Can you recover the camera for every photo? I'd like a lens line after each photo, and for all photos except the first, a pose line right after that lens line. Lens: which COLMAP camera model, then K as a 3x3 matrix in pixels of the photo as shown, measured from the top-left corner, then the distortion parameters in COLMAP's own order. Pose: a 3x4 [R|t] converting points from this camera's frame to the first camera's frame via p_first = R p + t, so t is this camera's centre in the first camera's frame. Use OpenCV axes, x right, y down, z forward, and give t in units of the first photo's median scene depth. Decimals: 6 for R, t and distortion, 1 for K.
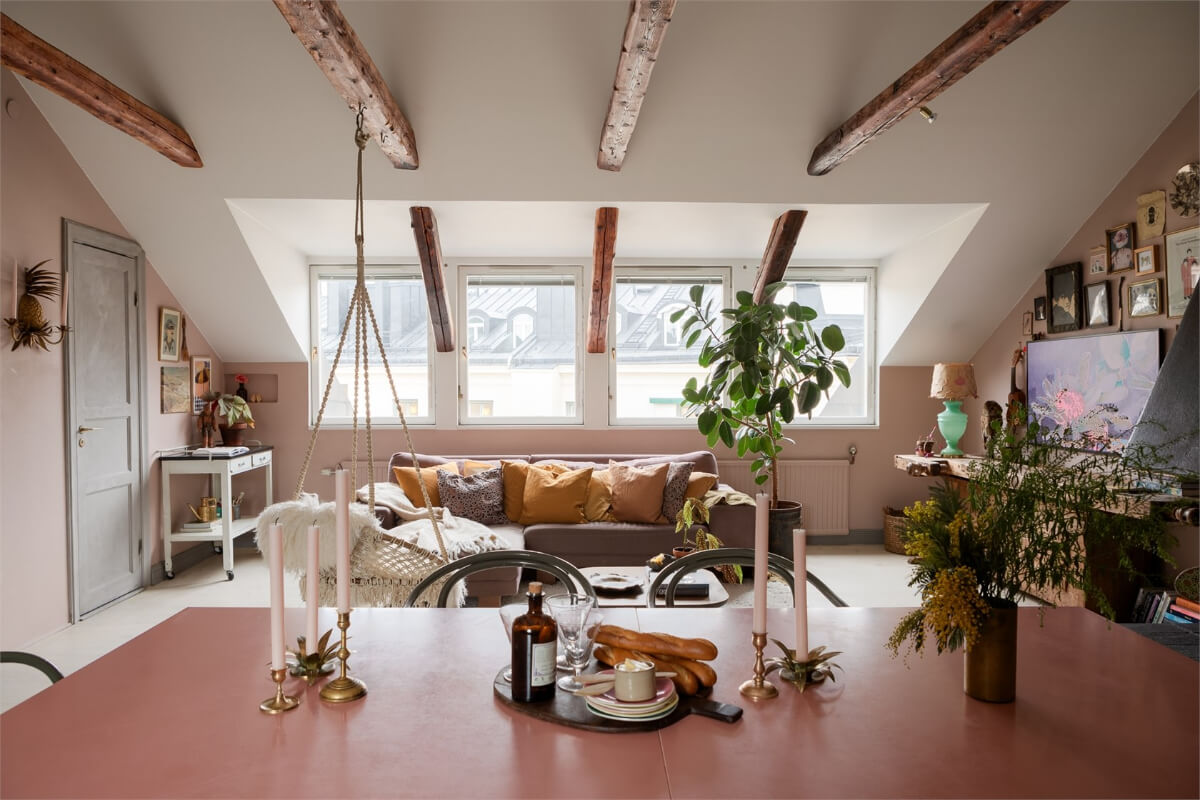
lens RADIAL K [[845.1, 0, 627.4], [0, 845.1, 416.9], [0, 0, 1]] dist [-0.008251, 0.006736]
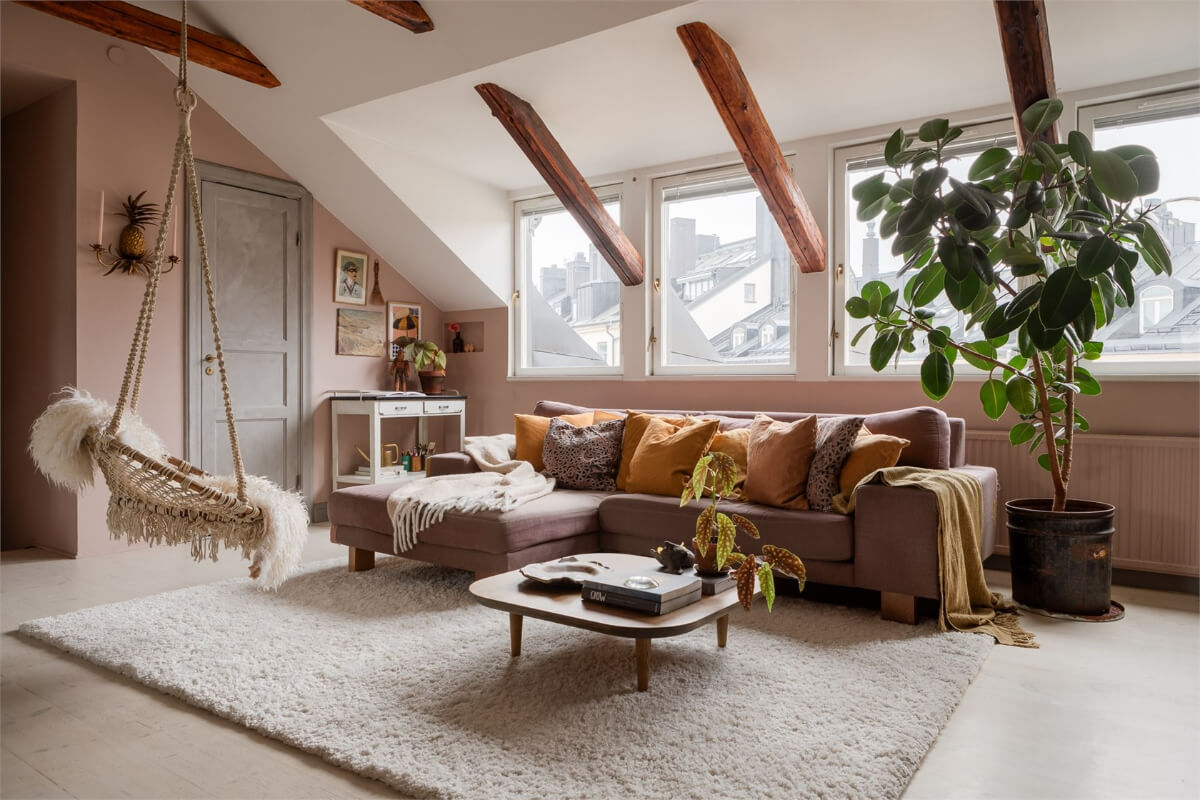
lens RADIAL K [[845.1, 0, 594.9], [0, 845.1, 404.1], [0, 0, 1]] dist [-0.008251, 0.006736]
pose [[0.771020, 0.012461, -0.636689, 0.318776], [-0.031030, 0.999356, -0.018018, 0.061670], [0.636054, 0.033649, 0.770911, 0.400792]]
